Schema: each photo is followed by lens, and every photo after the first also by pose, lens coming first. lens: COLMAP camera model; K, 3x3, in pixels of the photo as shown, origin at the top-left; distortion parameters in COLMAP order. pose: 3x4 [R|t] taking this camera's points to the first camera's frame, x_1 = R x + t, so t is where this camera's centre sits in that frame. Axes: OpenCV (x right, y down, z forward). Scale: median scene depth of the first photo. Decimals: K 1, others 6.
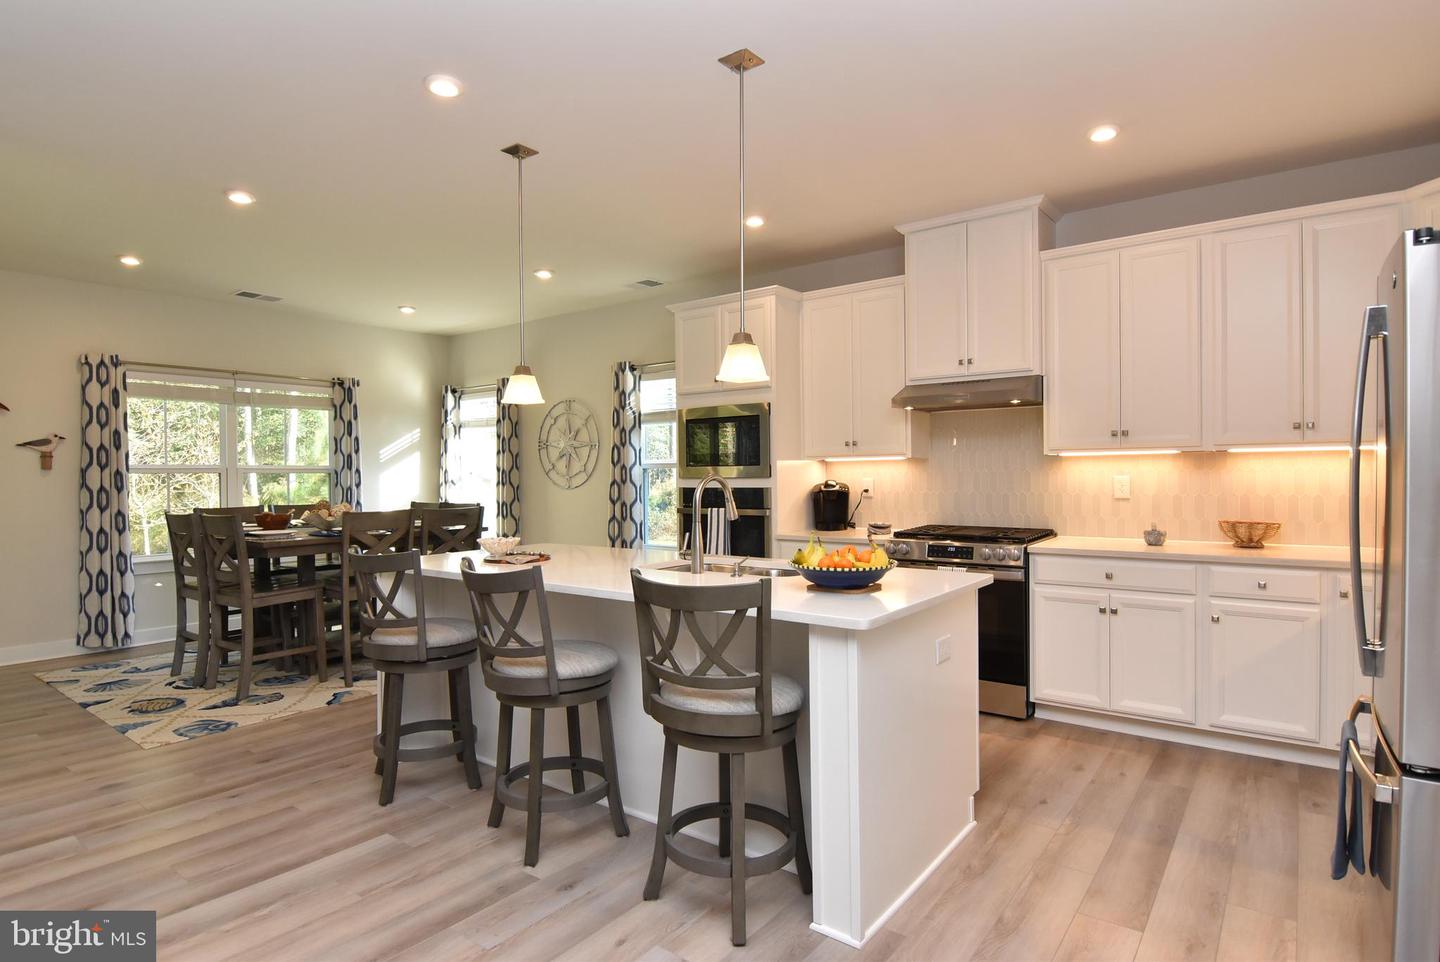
lens RADIAL K [[768.9, 0, 720.0], [0, 768.9, 481.0], [0, 0, 1]] dist [0.004416, -0.021687]
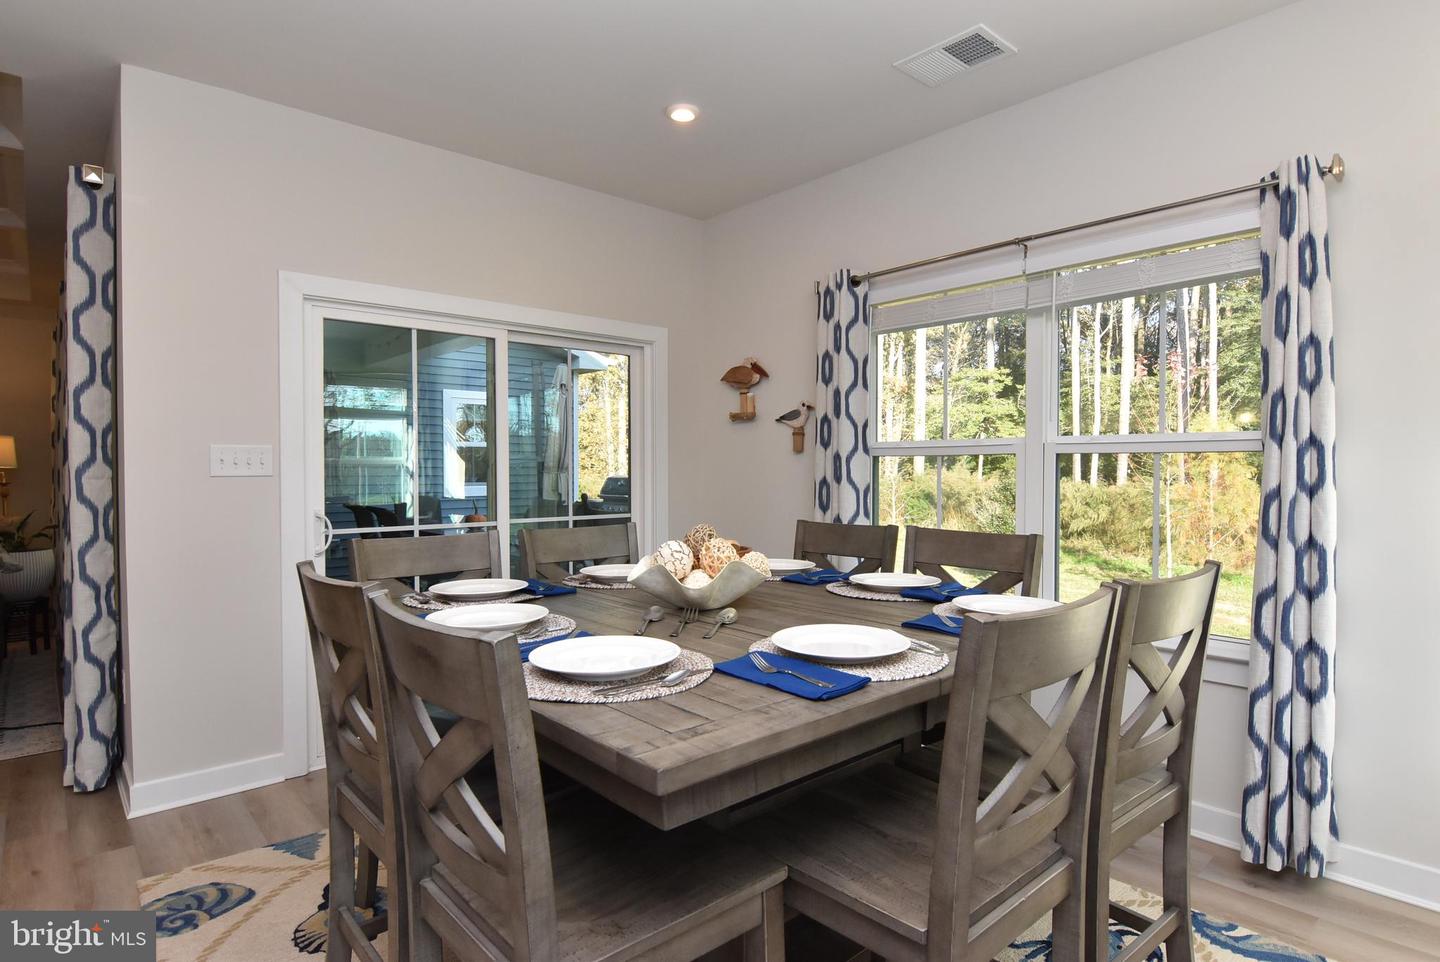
lens RADIAL K [[768.9, 0, 720.0], [0, 768.9, 481.0], [0, 0, 1]] dist [0.004416, -0.021687]
pose [[-0.194811, 0.020034, -0.980636, -0.118251], [-0.008950, 0.999713, 0.022202, -0.002361], [0.980800, 0.013102, -0.194576, 0.832570]]
